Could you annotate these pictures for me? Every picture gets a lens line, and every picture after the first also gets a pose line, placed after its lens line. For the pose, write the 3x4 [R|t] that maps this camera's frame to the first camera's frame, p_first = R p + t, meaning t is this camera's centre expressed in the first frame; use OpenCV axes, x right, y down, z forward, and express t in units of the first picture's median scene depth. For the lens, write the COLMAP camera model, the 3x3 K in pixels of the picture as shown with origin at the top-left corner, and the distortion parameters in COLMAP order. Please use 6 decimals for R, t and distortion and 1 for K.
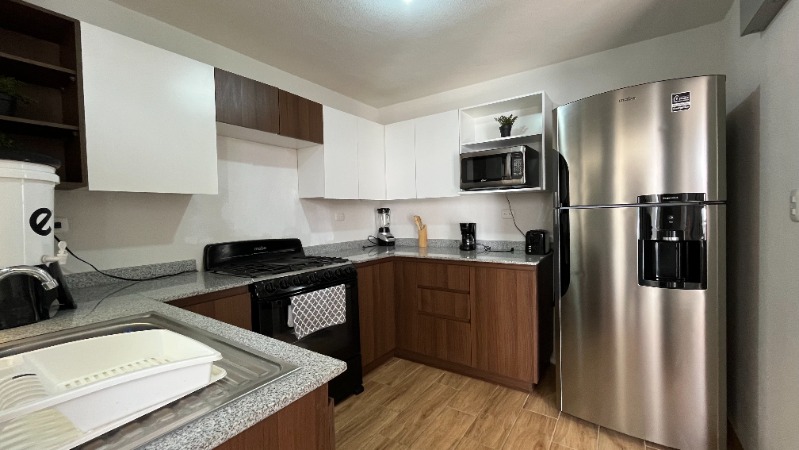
lens RADIAL K [[317.3, 0, 397.5], [0, 317.3, 223.5], [0, 0, 1]] dist [-0.002952, 0.000251]
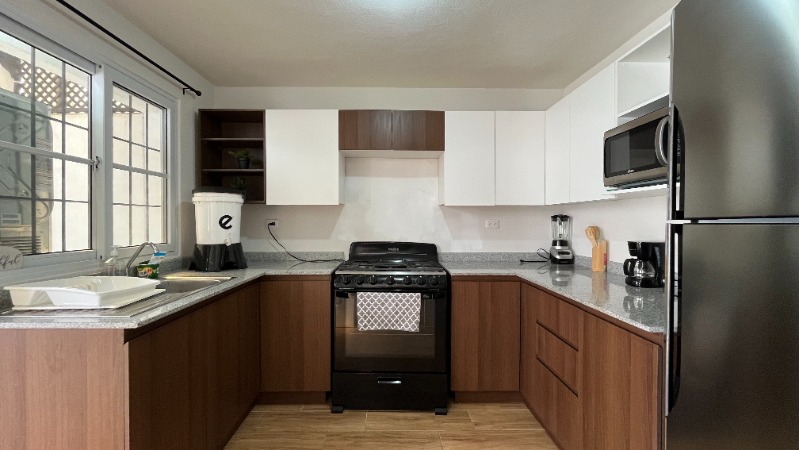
lens RADIAL K [[317.3, 0, 397.0], [0, 317.3, 224.4], [0, 0, 1]] dist [-0.002952, 0.000251]
pose [[0.595689, 0.033122, -0.802532, 0.568798], [-0.040332, 0.999122, 0.011299, -0.029382], [0.802202, 0.025637, 0.596502, 0.351753]]
